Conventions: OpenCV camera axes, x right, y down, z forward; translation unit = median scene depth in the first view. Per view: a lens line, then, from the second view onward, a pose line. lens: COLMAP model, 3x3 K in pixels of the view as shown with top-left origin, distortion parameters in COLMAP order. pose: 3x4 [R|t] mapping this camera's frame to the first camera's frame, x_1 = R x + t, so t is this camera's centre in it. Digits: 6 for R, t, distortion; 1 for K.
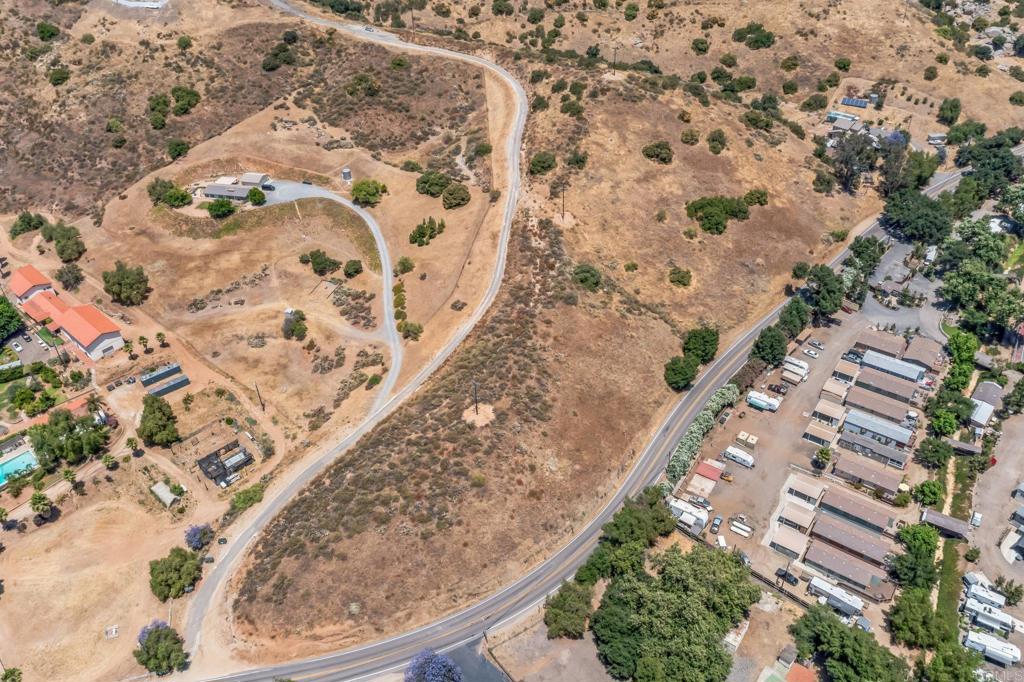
lens RADIAL K [[812.7, 0, 512.0], [0, 812.7, 341.0], [0, 0, 1]] dist [0.002980, 0.002020]
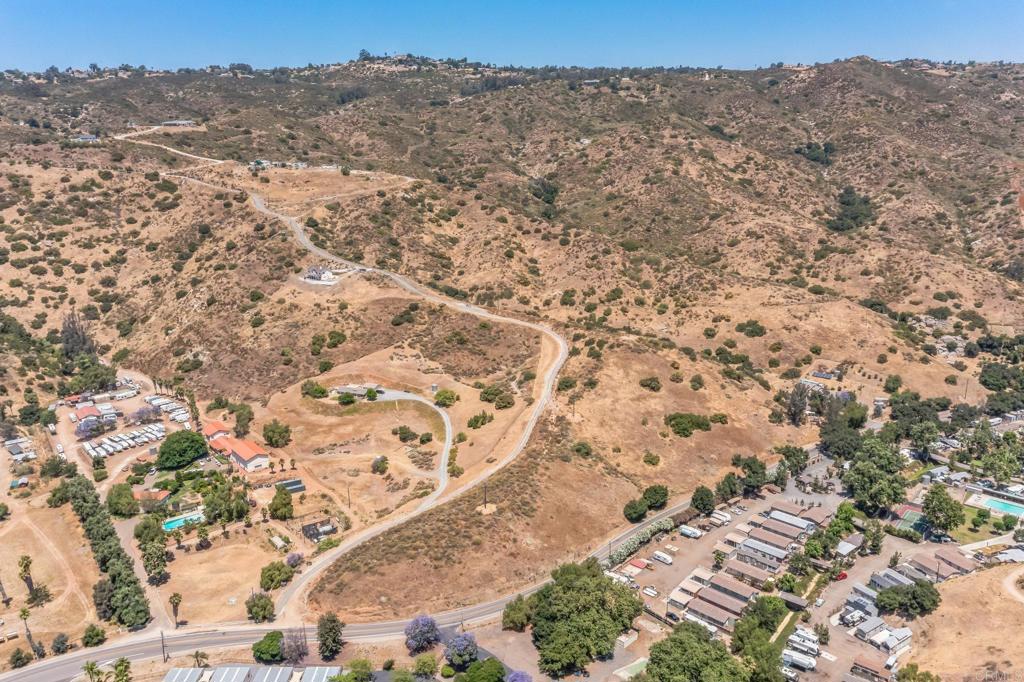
lens RADIAL K [[820.4, 0, 512.7], [0, 820.4, 342.7], [0, 0, 1]] dist [-0.005911, 0.010079]
pose [[0.986727, 0.061426, -0.150325, 0.154137], [-0.114715, 0.918872, -0.377511, 0.267474], [0.114940, 0.389744, 0.913722, -0.356782]]
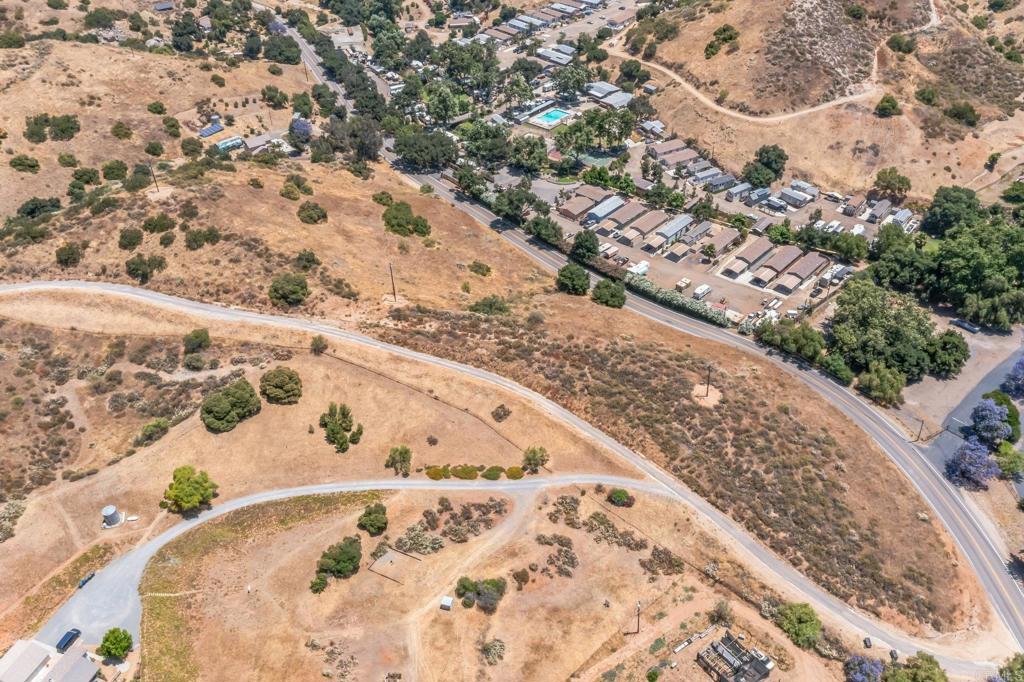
lens RADIAL K [[843.7, 0, 512.0], [0, 843.7, 341.0], [0, 0, 1]] dist [-0.001907, 0.005968]
pose [[0.117415, -0.579782, 0.806267, -0.612977], [0.635699, 0.667625, 0.387509, -0.358631], [-0.762955, 0.467044, 0.446956, 0.490408]]
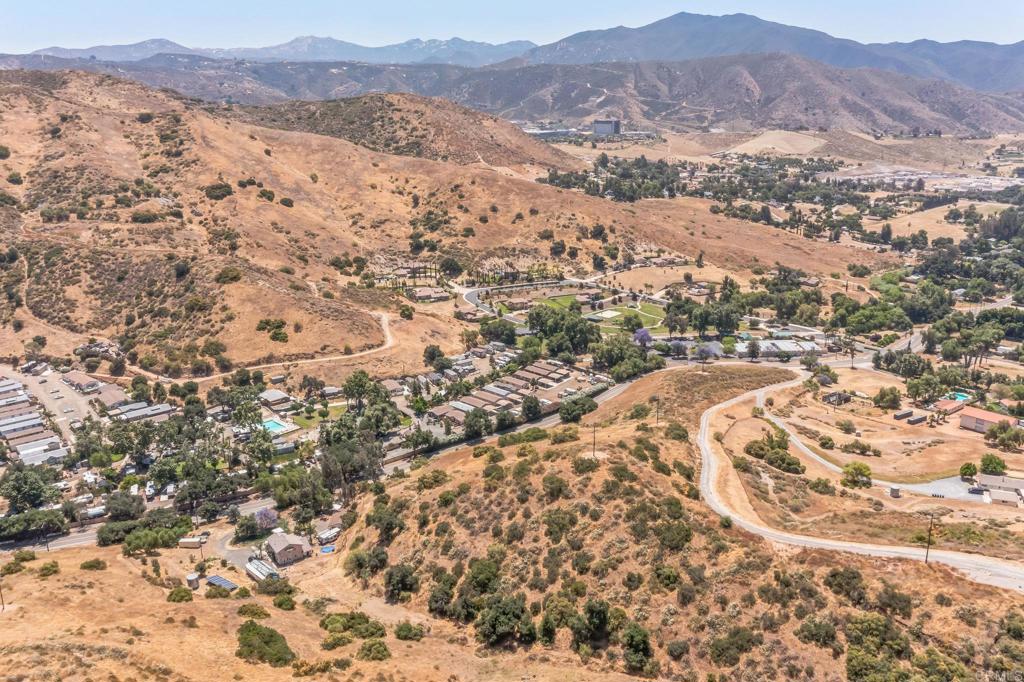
lens RADIAL K [[820.4, 0, 512.7], [0, 820.4, 342.7], [0, 0, 1]] dist [-0.005911, 0.010079]
pose [[-0.990141, 0.011509, 0.139602, 0.097795], [0.121196, 0.570082, 0.812600, -1.171376], [-0.070232, 0.821507, -0.565856, 1.502017]]
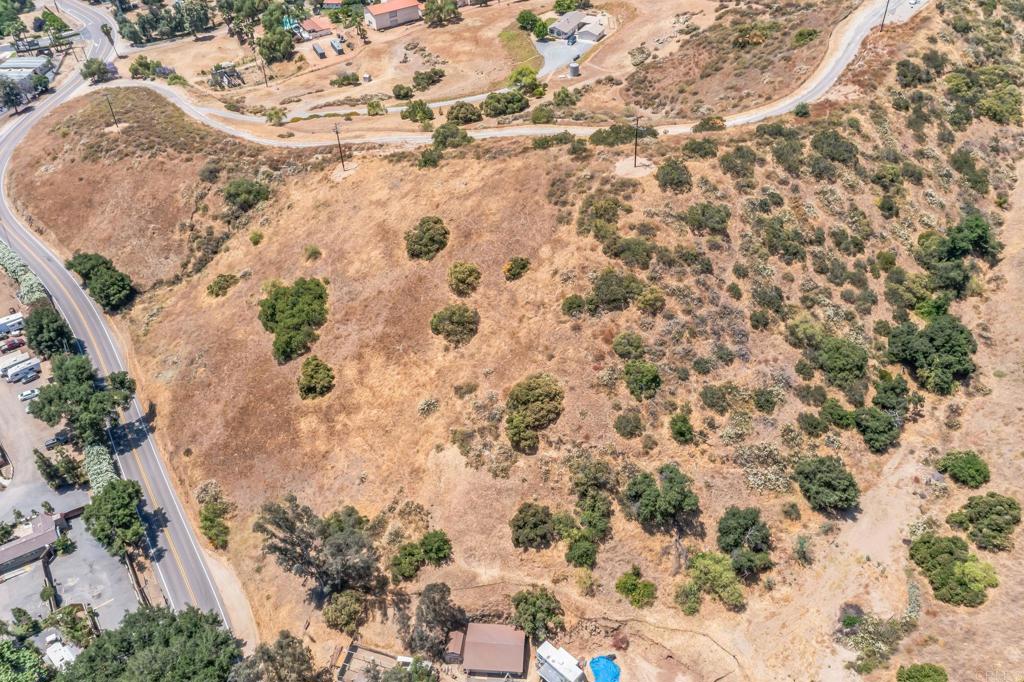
lens RADIAL K [[824.2, 0, 512.0], [0, 824.2, 341.0], [0, 0, 1]] dist [0.001218, 0.004896]
pose [[-0.226590, 0.659692, -0.716564, 0.643749], [-0.566493, 0.509200, 0.647921, -0.615491], [0.792303, 0.552740, 0.258331, 0.939067]]
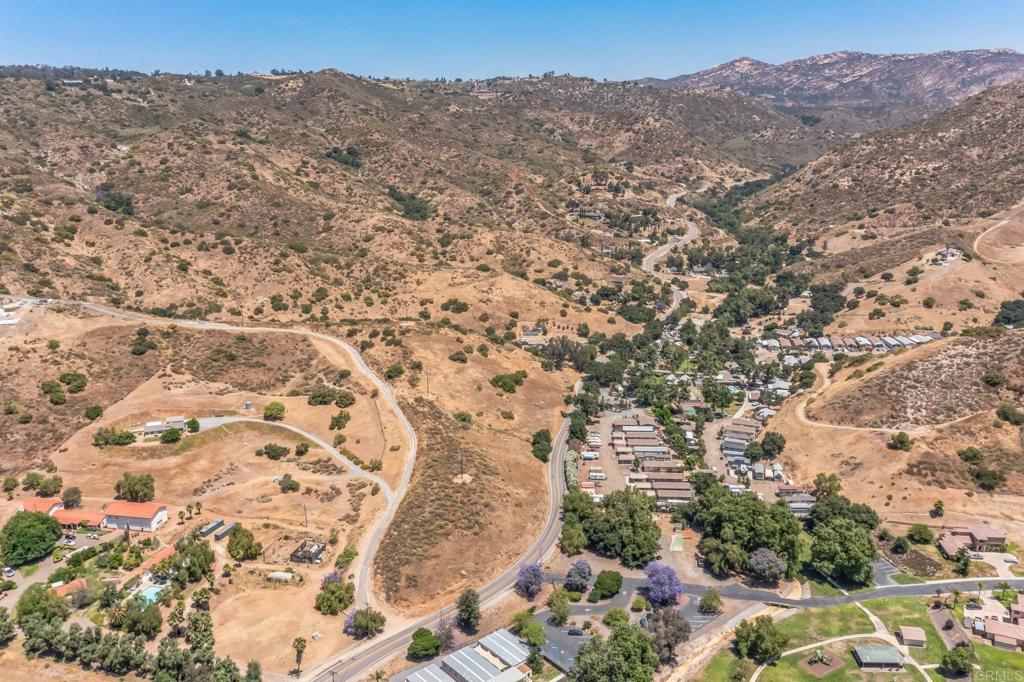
lens RADIAL K [[825.8, 0, 513.4], [0, 825.8, 340.6], [0, 0, 1]] dist [-0.004964, 0.007510]
pose [[0.851863, -0.105800, 0.512967, -0.551456], [0.304689, 0.896717, -0.321036, 0.288043], [-0.426021, 0.429774, 0.796116, -0.341991]]
